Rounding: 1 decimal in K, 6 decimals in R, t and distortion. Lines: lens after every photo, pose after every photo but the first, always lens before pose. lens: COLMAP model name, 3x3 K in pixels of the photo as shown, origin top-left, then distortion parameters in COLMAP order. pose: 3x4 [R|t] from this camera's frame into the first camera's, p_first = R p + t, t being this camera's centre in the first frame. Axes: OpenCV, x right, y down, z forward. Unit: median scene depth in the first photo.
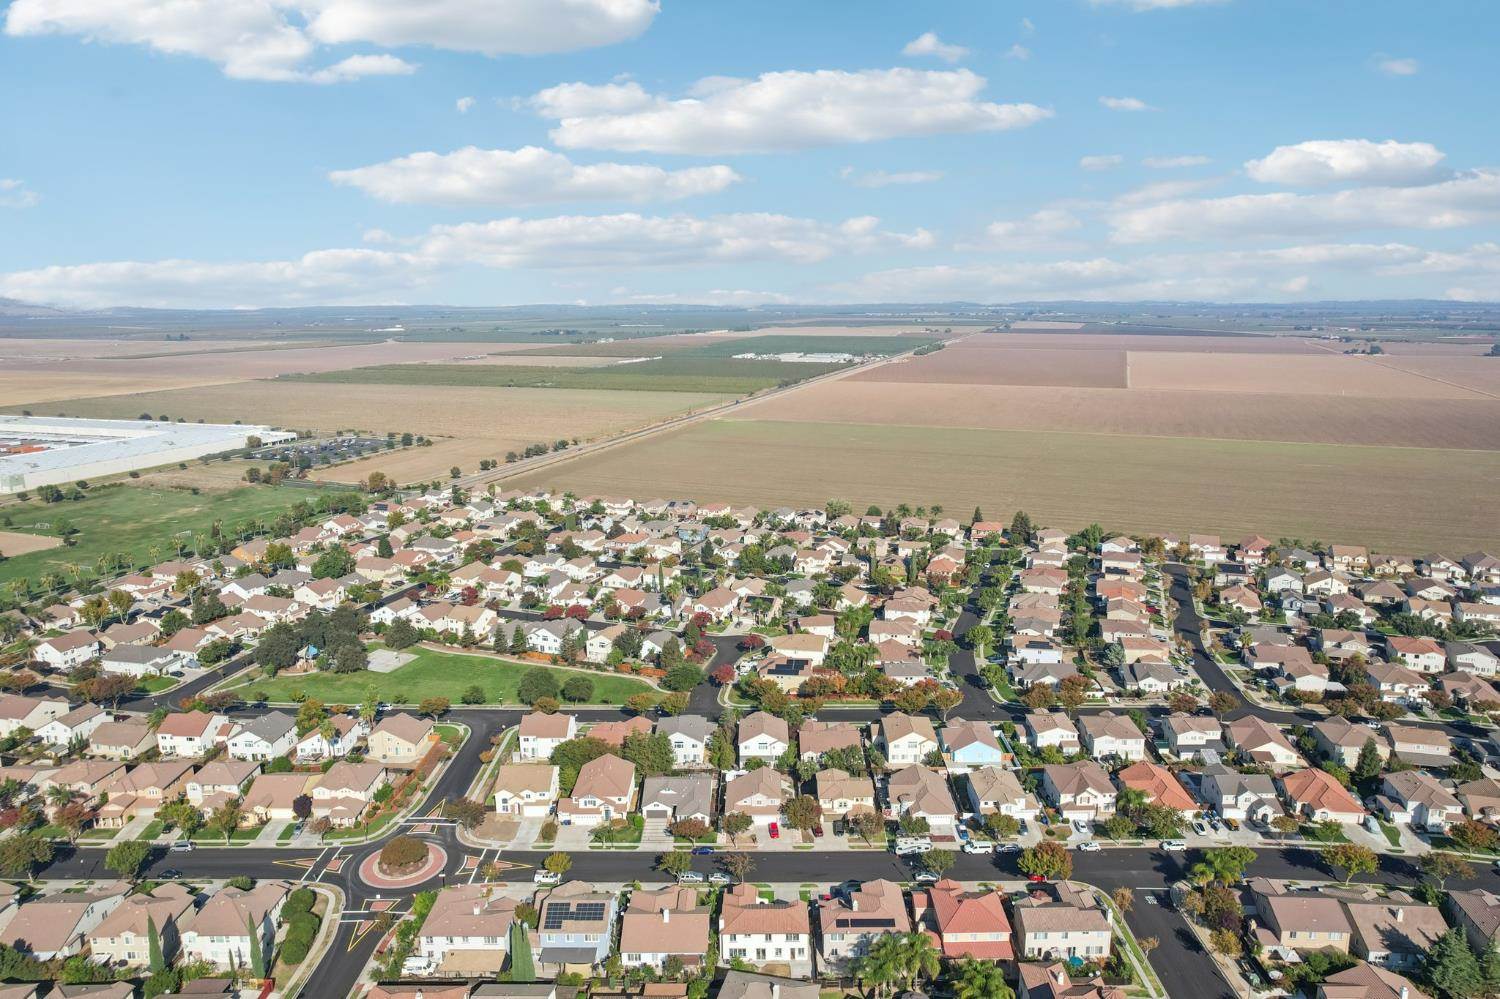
lens RADIAL K [[972.8, 0, 750.0], [0, 972.8, 499.5], [0, 0, 1]] dist [-0.035815, -0.001703]
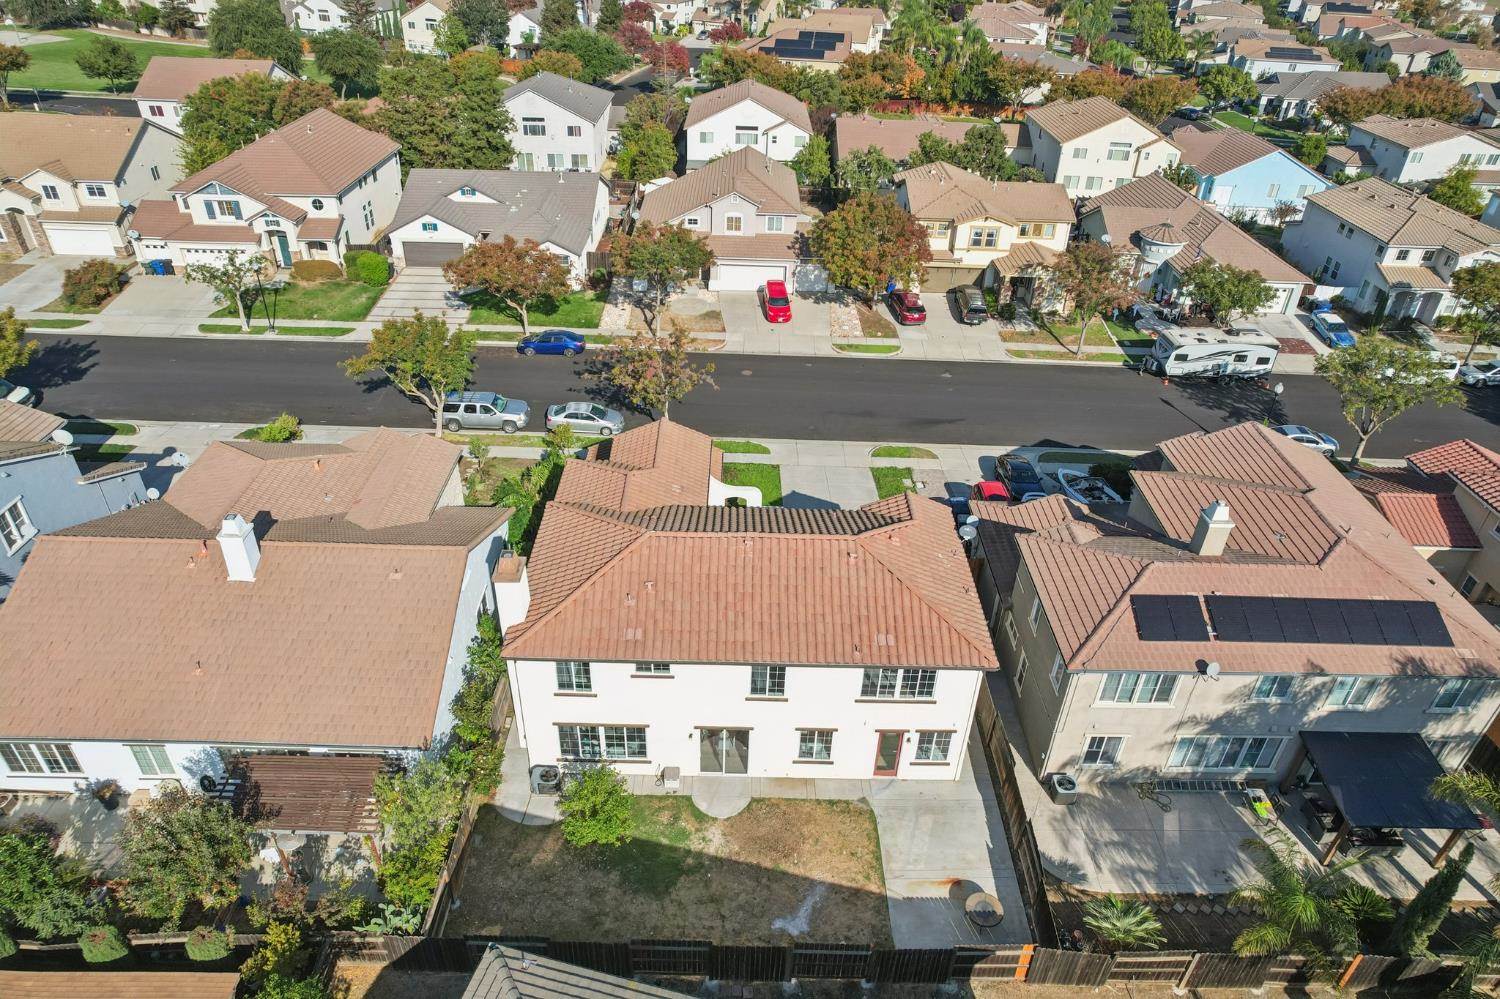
lens RADIAL K [[972.8, 0, 750.0], [0, 972.8, 499.5], [0, 0, 1]] dist [-0.035815, -0.001703]
pose [[0.999007, 0.029746, 0.033159, 0.007138], [-0.040051, 0.925646, 0.376266, 0.290326], [-0.019501, -0.377221, 0.925918, 0.693333]]
